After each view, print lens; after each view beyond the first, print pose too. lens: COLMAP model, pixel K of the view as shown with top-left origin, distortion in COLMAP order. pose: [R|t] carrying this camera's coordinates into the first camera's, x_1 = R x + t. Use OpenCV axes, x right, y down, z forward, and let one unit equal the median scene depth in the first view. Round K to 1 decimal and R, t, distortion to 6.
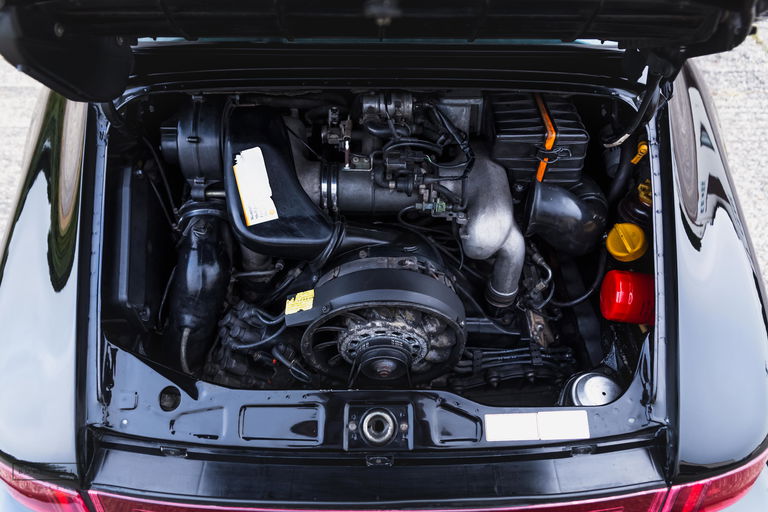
lens RADIAL K [[532.8, 0, 384.4], [0, 532.8, 258.0], [0, 0, 1]] dist [0.008282, -0.009111]
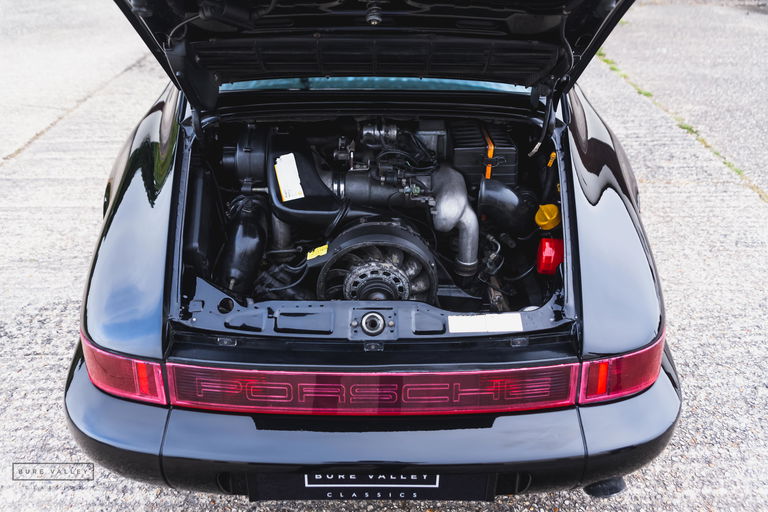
lens RADIAL K [[608.2, 0, 383.6], [0, 608.2, 254.5], [0, 0, 1]] dist [-0.004563, 0.008405]
pose [[0.999996, -0.002152, 0.001643, 0.013113], [0.002528, 0.959337, -0.282252, 0.520510], [-0.000969, 0.282255, 0.959339, -0.520829]]
